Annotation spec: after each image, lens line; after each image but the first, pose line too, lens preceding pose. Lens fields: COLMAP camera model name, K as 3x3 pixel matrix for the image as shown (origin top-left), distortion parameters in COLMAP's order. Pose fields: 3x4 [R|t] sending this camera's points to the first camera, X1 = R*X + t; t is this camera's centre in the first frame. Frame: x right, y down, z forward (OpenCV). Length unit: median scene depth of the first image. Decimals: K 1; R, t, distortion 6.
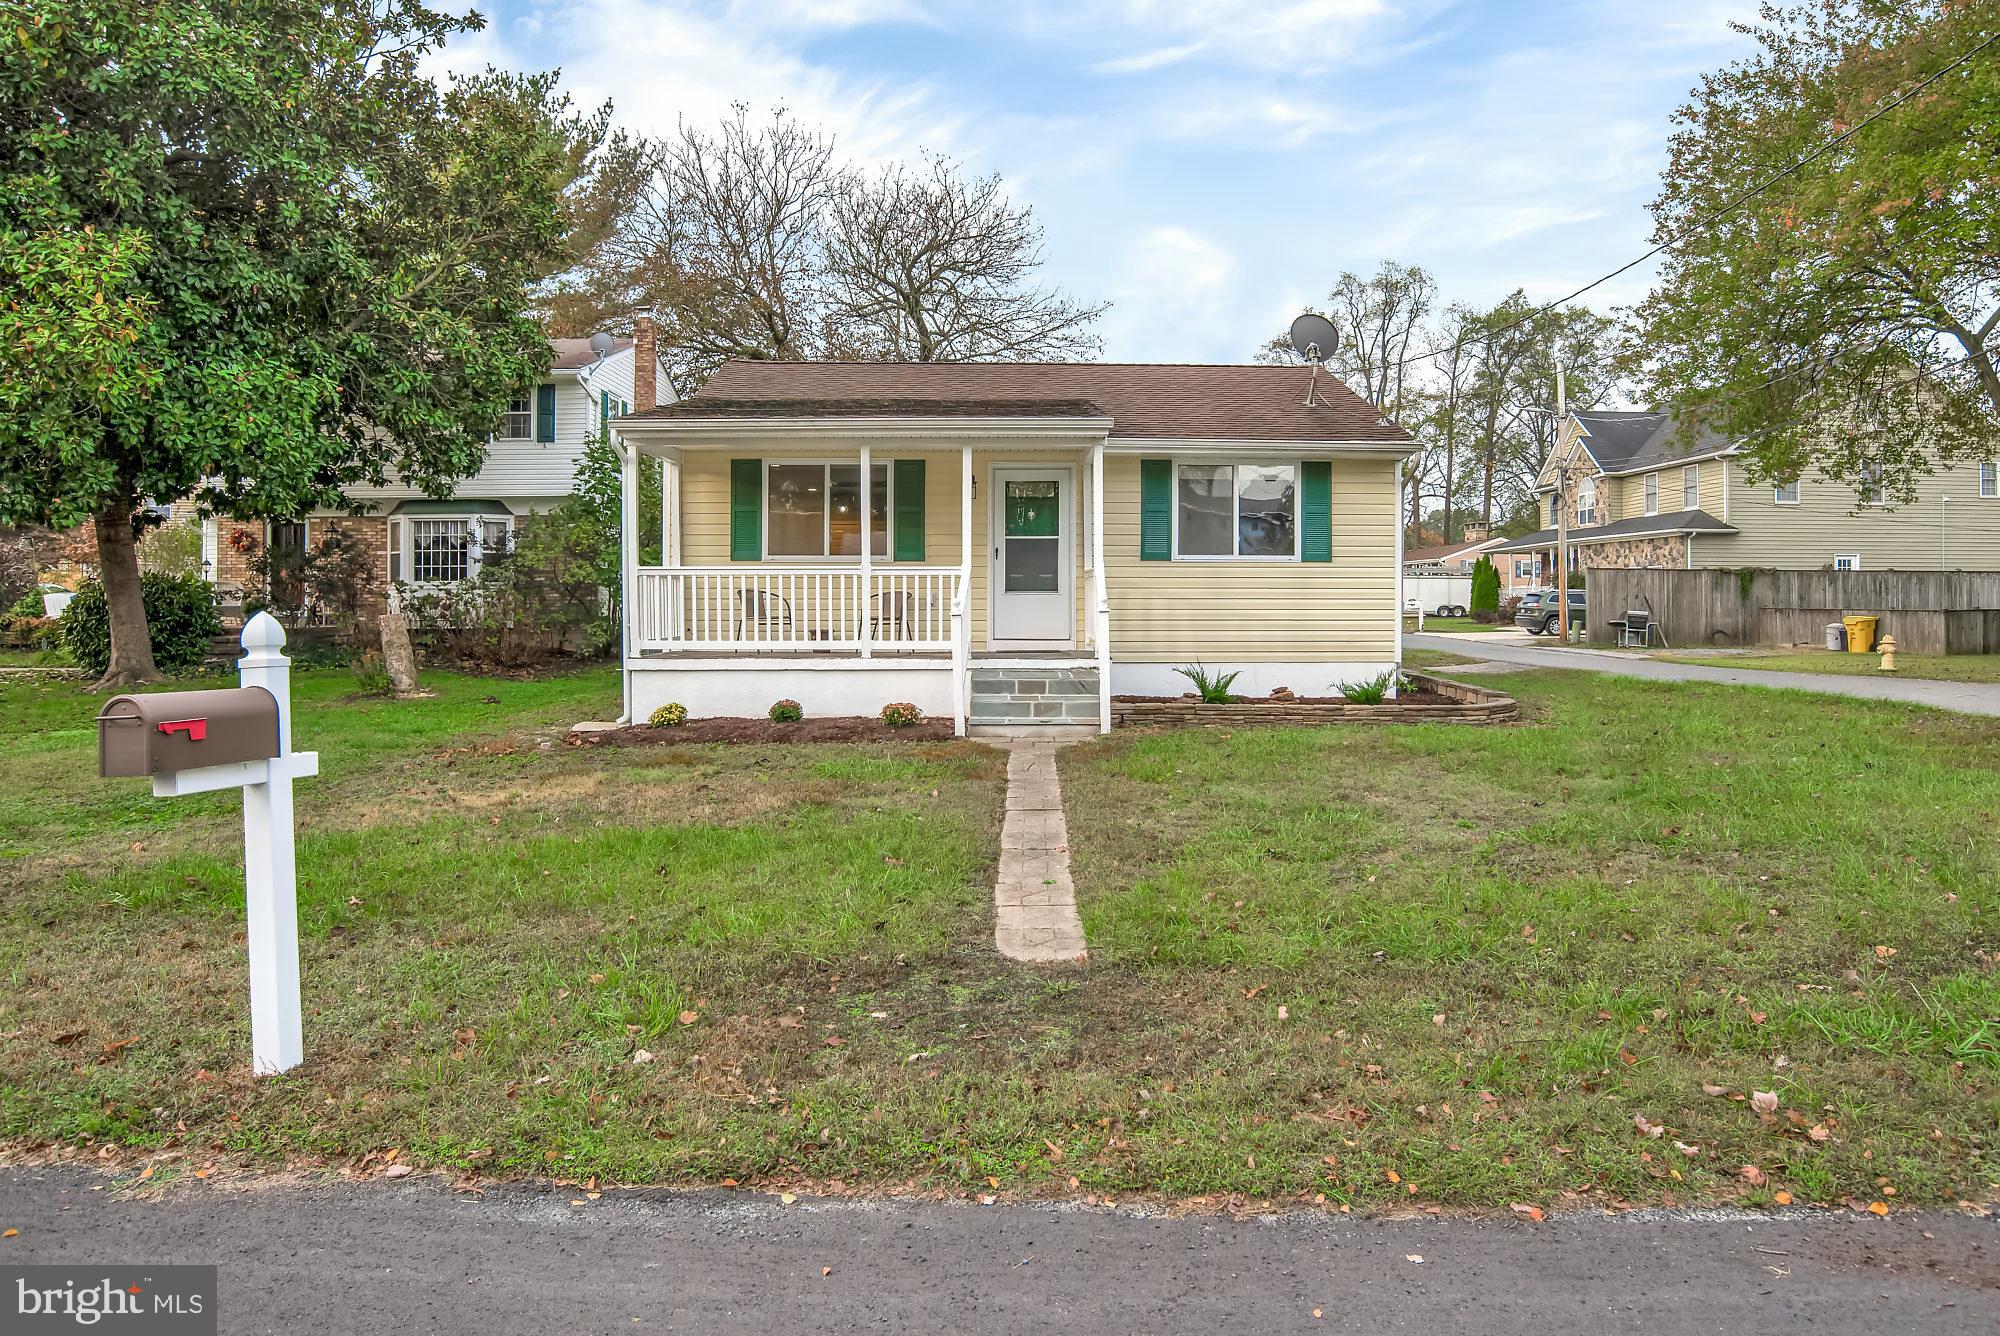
lens RADIAL K [[1050.4, 0, 1015.5], [0, 1050.4, 661.3], [0, 0, 1]] dist [-0.002553, -0.000032]
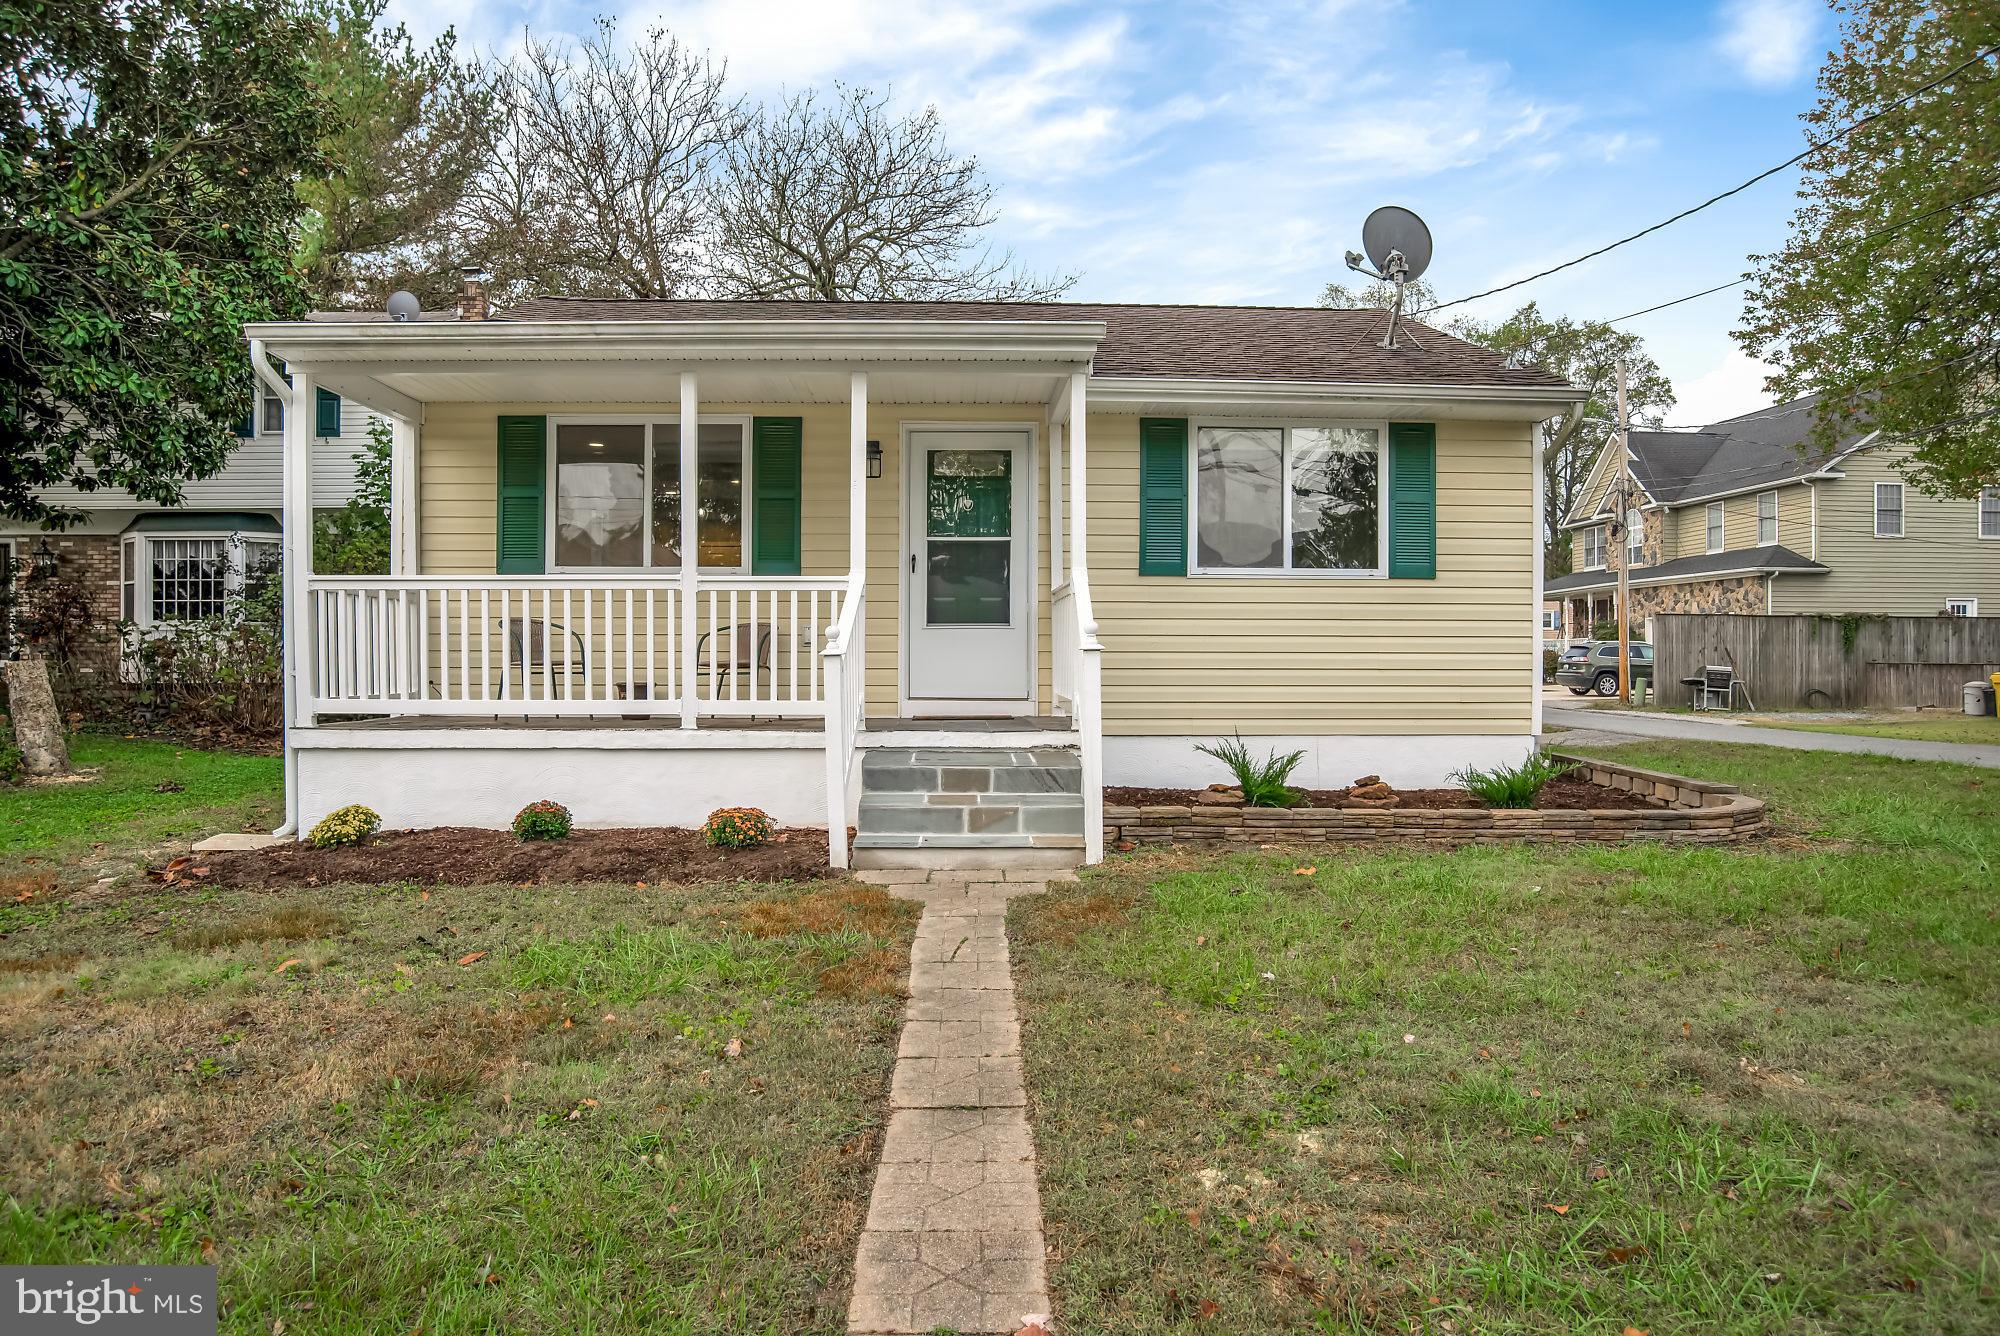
lens RADIAL K [[1295.9, 0, 1015.9], [0, 1295.9, 677.2], [0, 0, 1]] dist [-0.008341, 0.000409]
pose [[0.998876, 0.002866, 0.047311, 0.006914], [-0.001052, 0.999265, -0.038328, -0.003688], [-0.047386, 0.038235, 0.998145, 0.210674]]
